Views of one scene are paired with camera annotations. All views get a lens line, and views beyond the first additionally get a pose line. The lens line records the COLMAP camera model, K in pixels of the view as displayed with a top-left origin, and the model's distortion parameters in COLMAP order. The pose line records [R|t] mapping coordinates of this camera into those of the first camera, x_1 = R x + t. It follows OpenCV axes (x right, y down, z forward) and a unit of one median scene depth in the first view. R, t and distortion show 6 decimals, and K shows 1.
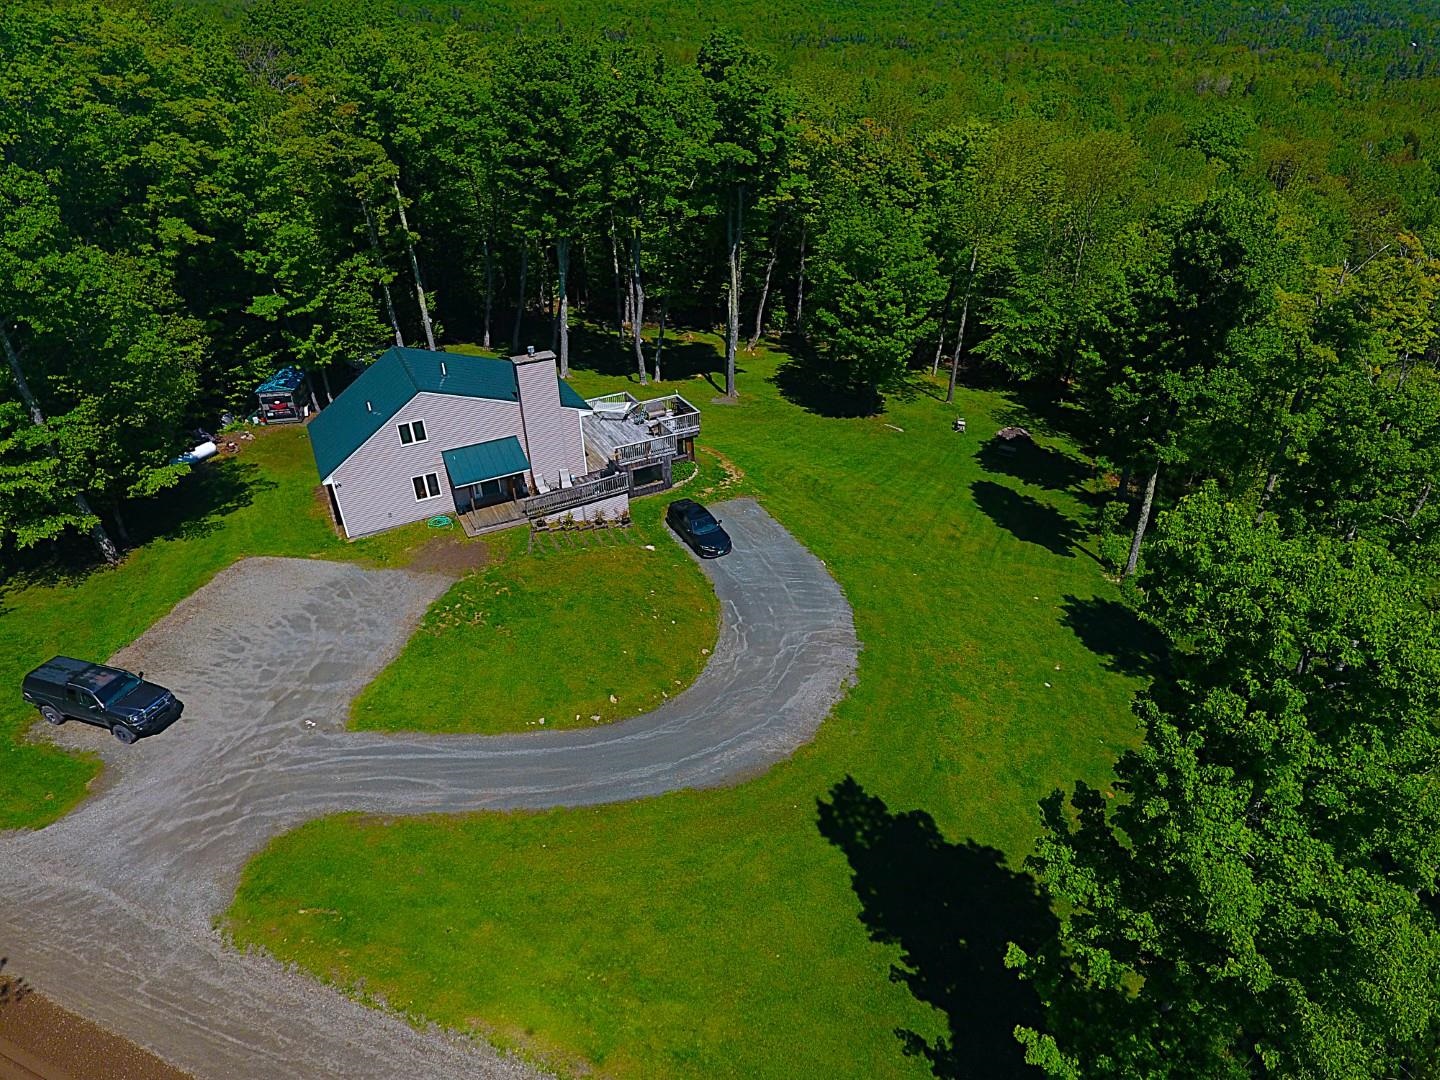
lens RADIAL K [[838.9, 0, 711.1], [0, 838.9, 541.8], [0, 0, 1]] dist [-0.001046, -0.001120]
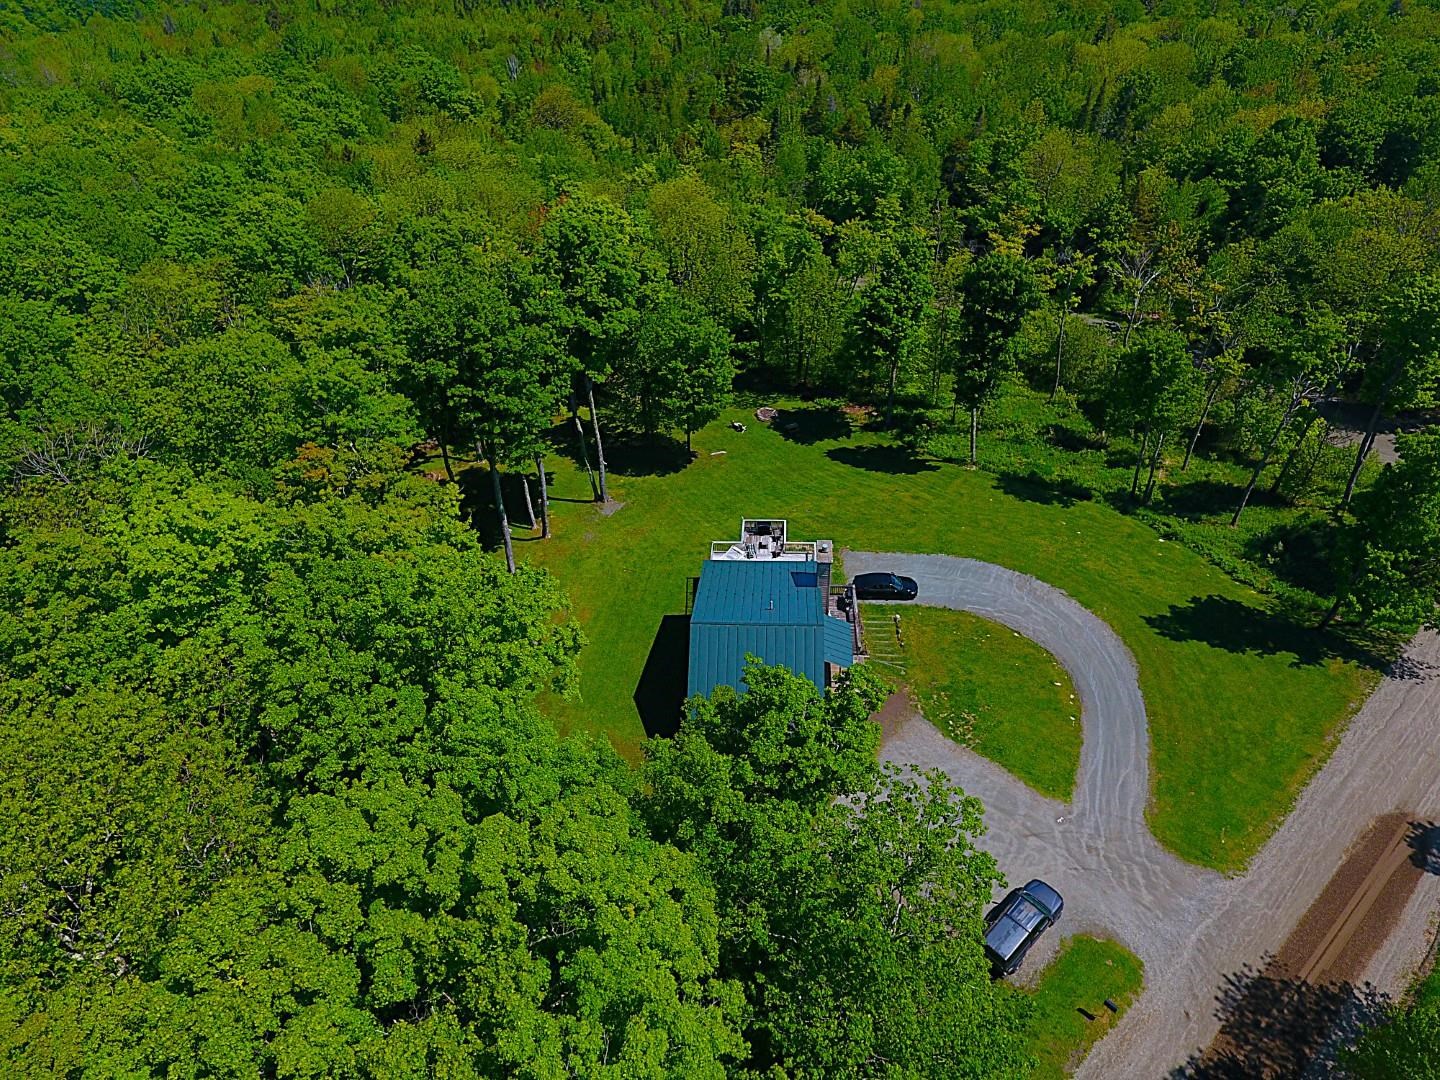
lens RADIAL K [[838.9, 0, 717.2], [0, 838.9, 548.1], [0, 0, 1]] dist [-0.001046, -0.001120]
pose [[0.509934, -0.567148, 0.646769, -1.028122], [0.474798, 0.812535, 0.338161, -0.675603], [-0.717310, 0.134645, 0.683620, 0.245138]]
